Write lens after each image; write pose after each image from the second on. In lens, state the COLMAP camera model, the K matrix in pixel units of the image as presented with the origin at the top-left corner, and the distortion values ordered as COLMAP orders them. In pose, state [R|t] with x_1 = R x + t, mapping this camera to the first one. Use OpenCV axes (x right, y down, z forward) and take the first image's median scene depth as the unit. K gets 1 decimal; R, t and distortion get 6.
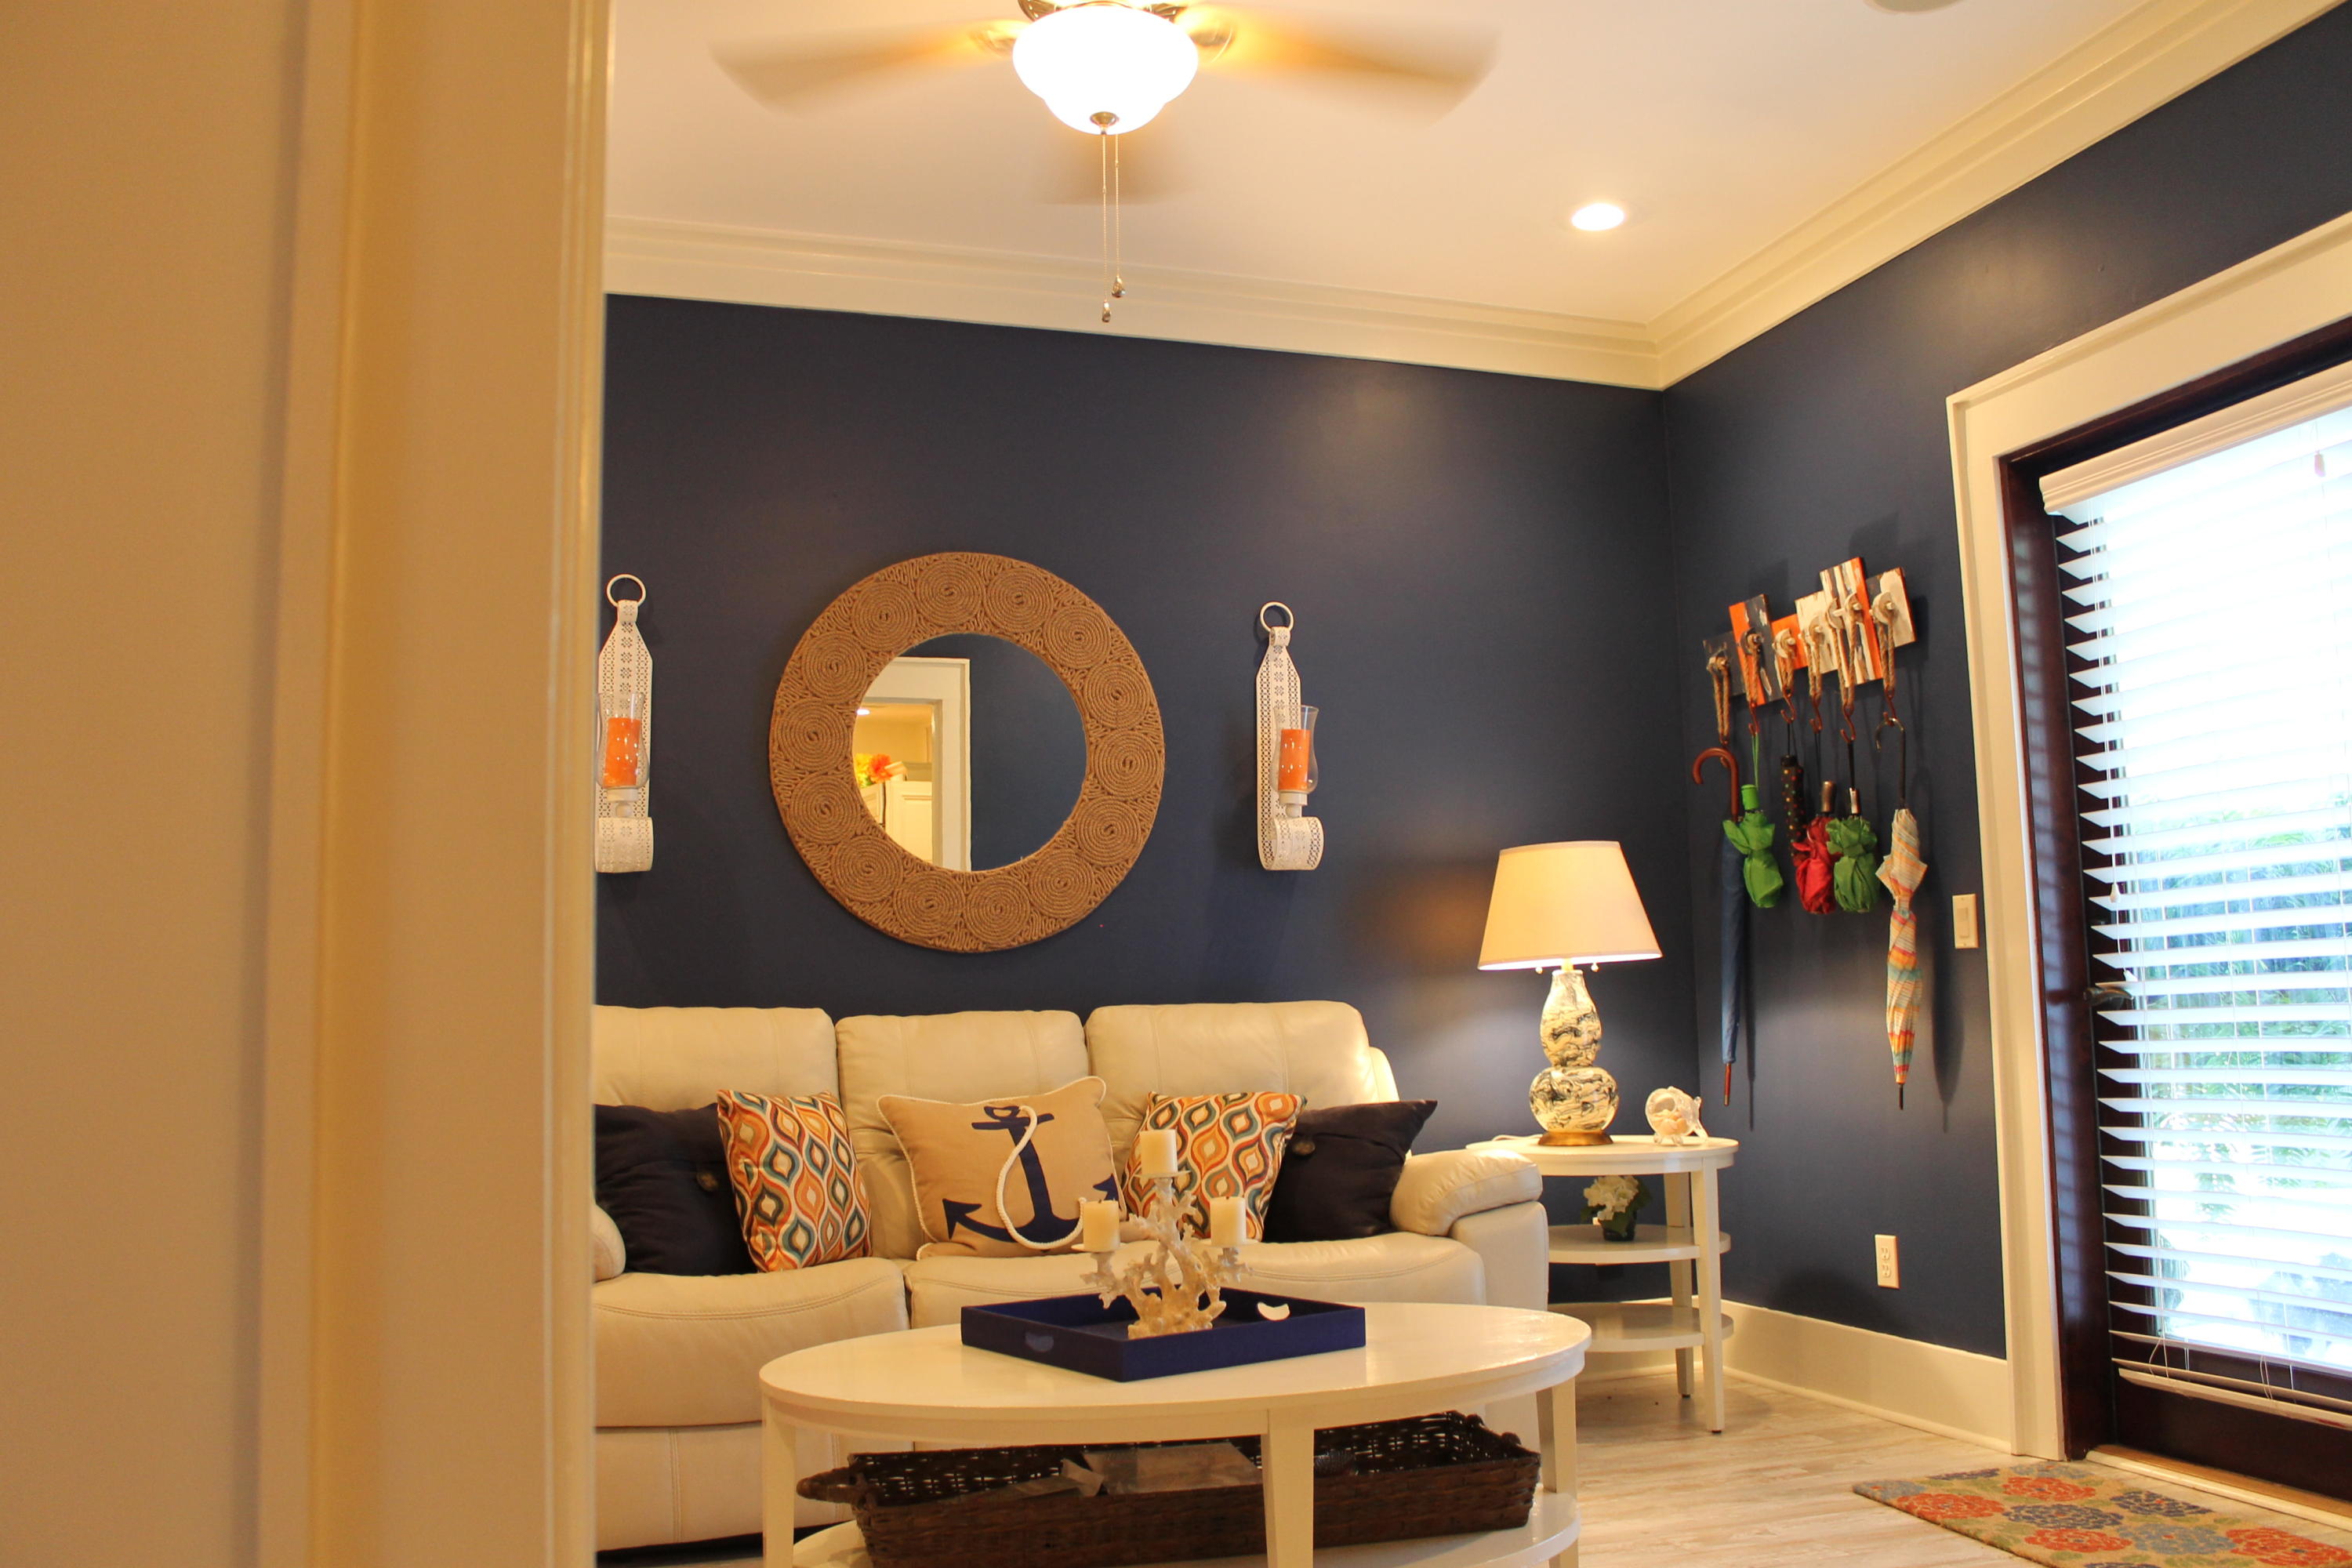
lens RADIAL K [[1972.1, 0, 1172.7], [0, 1972.1, 788.2], [0, 0, 1]] dist [-0.159409, 0.129638]
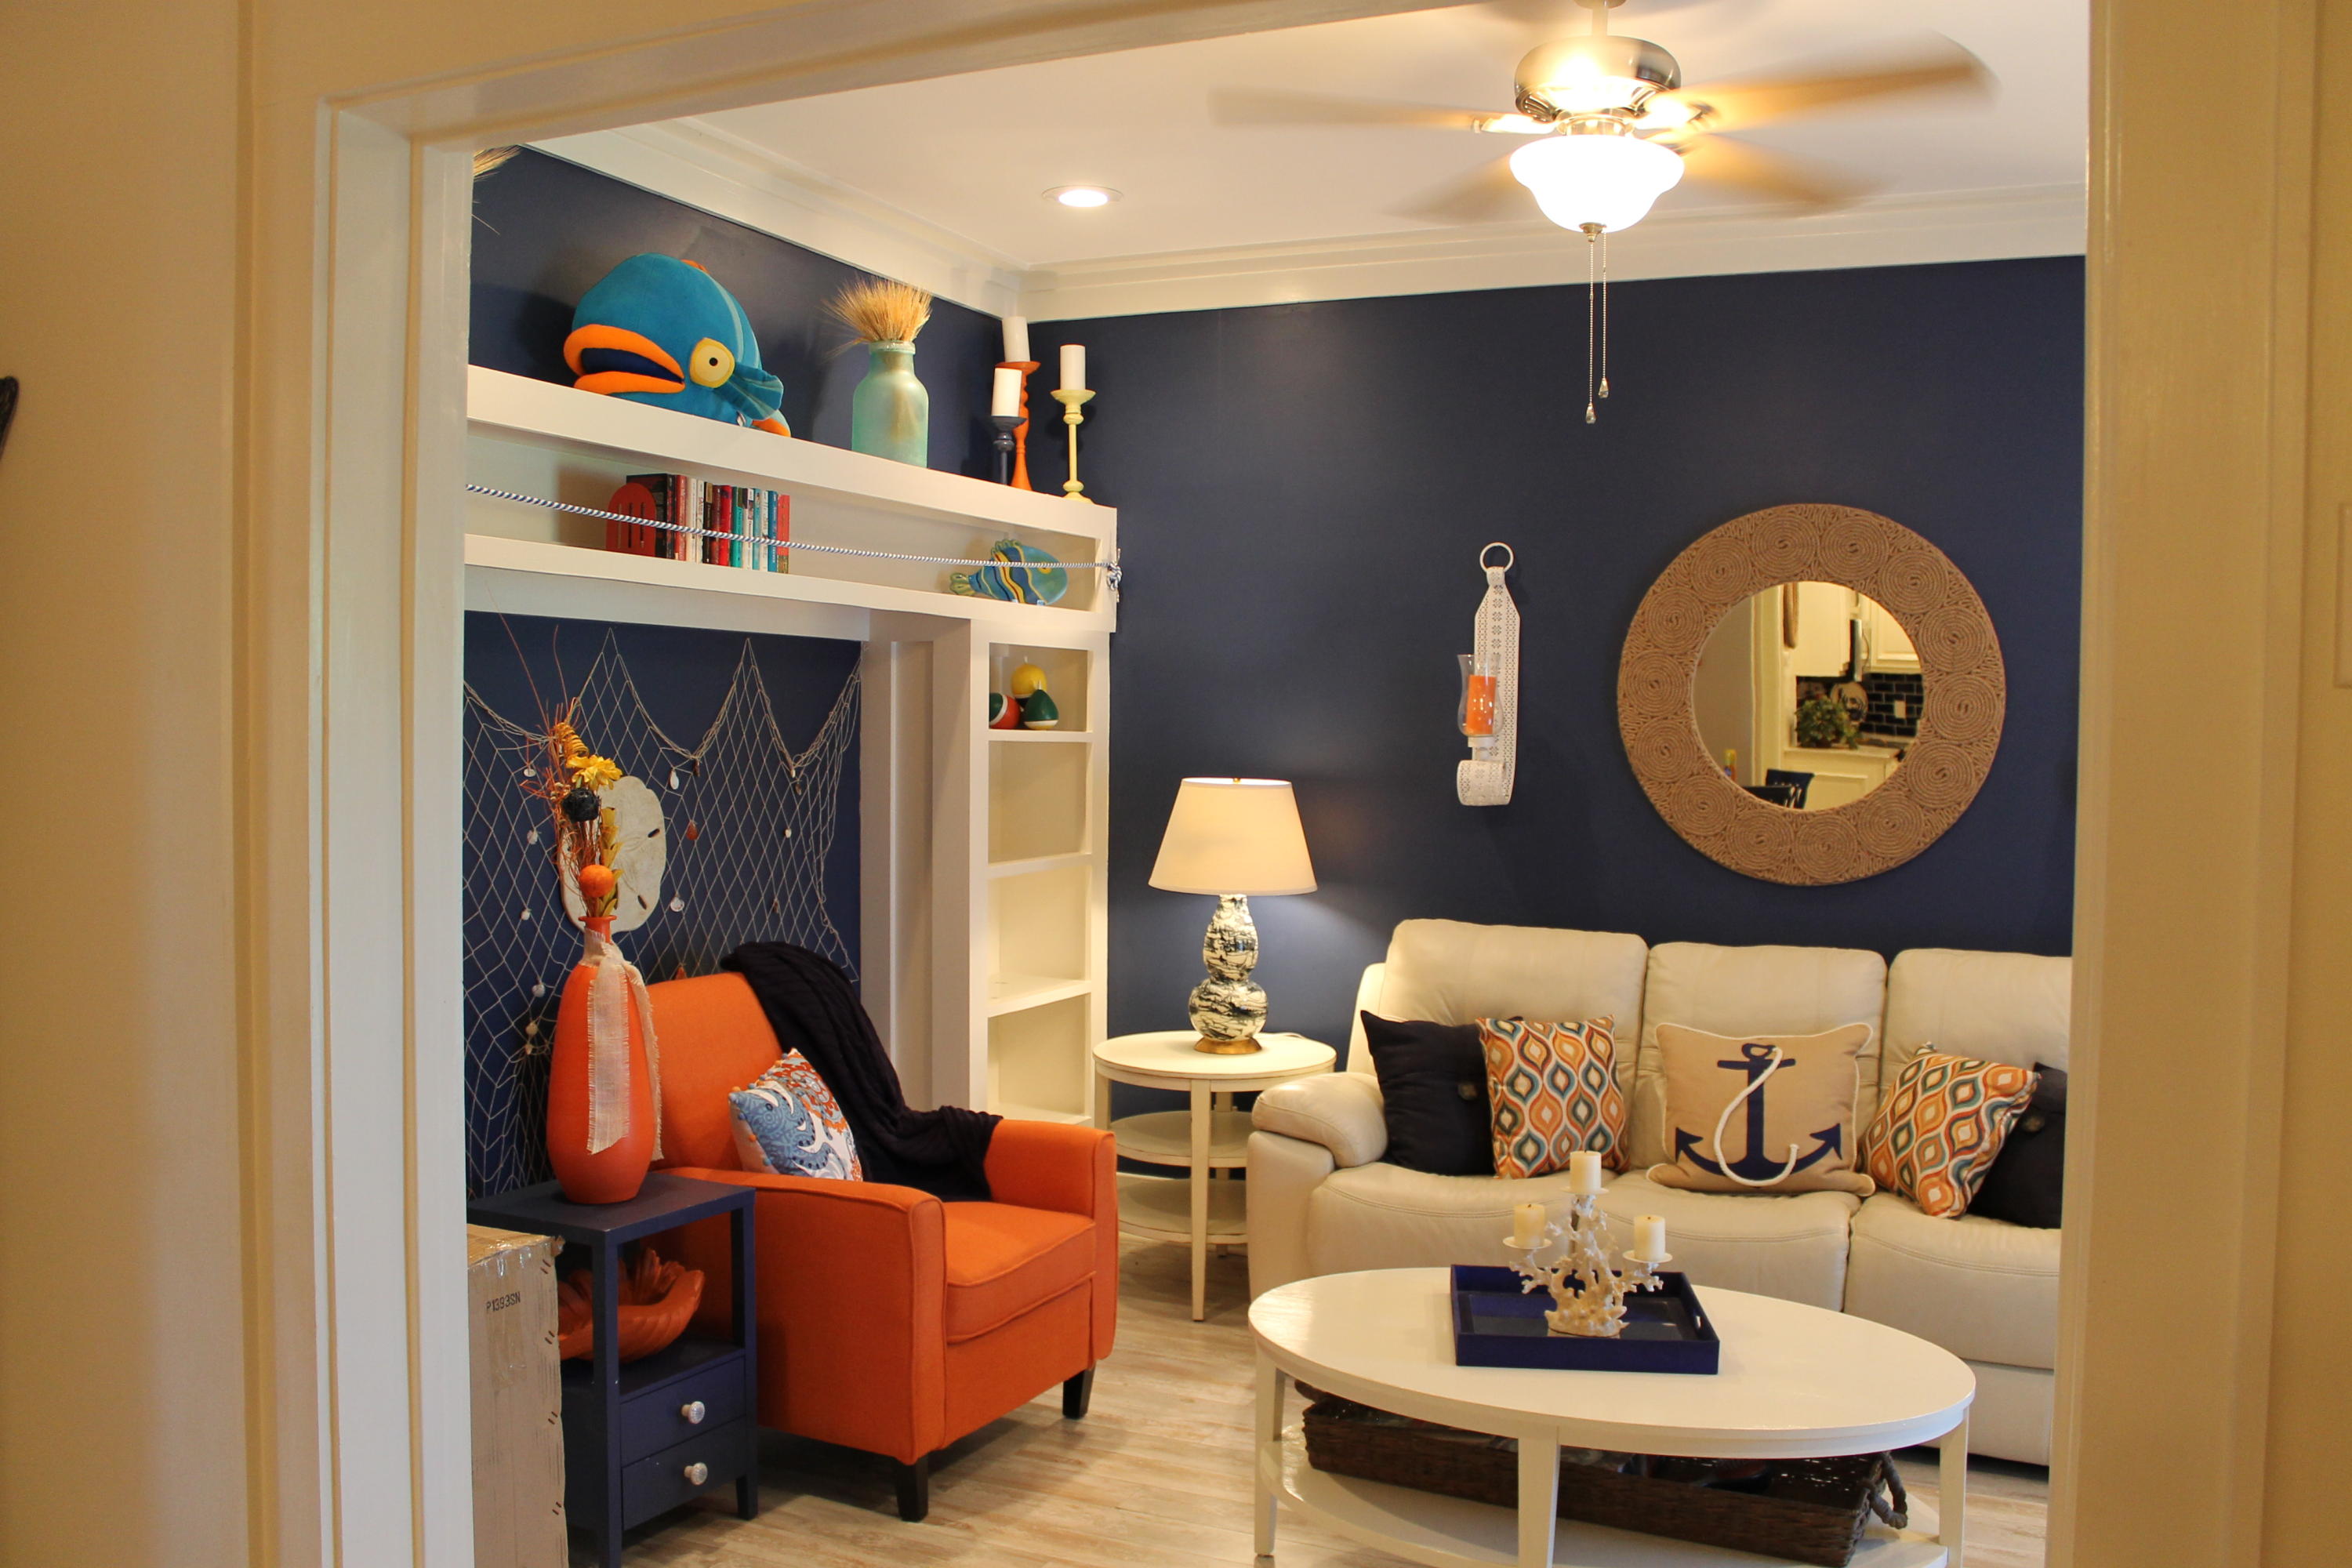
lens RADIAL K [[1972.1, 0, 1198.4], [0, 1972.1, 781.6], [0, 0, 1]] dist [-0.159409, 0.129638]
pose [[0.747245, 0.052238, -0.662492, 0.397056], [0.047621, 0.990134, 0.131787, -0.144120], [0.662840, -0.130026, 0.737385, 0.012223]]
